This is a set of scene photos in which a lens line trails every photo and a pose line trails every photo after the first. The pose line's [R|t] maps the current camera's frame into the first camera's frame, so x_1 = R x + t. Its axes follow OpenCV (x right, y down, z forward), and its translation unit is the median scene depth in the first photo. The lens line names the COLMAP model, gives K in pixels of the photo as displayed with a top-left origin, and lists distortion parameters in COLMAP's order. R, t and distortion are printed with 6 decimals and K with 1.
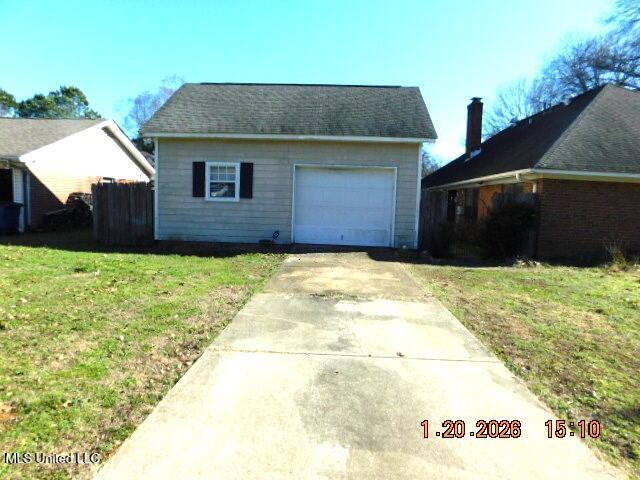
lens RADIAL K [[427.8, 0, 320.0], [0, 427.8, 240.0], [0, 0, 1]] dist [-0.003829, -0.002037]
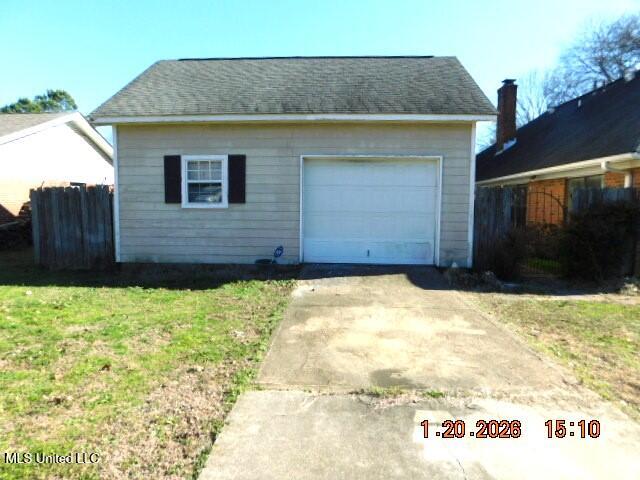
lens RADIAL K [[427.8, 0, 320.0], [0, 427.8, 240.0], [0, 0, 1]] dist [-0.003829, -0.002037]
pose [[0.999719, -0.023233, -0.004643, -0.027904], [0.023197, 0.999701, -0.007742, -0.025820], [0.004822, 0.007632, 0.999959, 0.265163]]
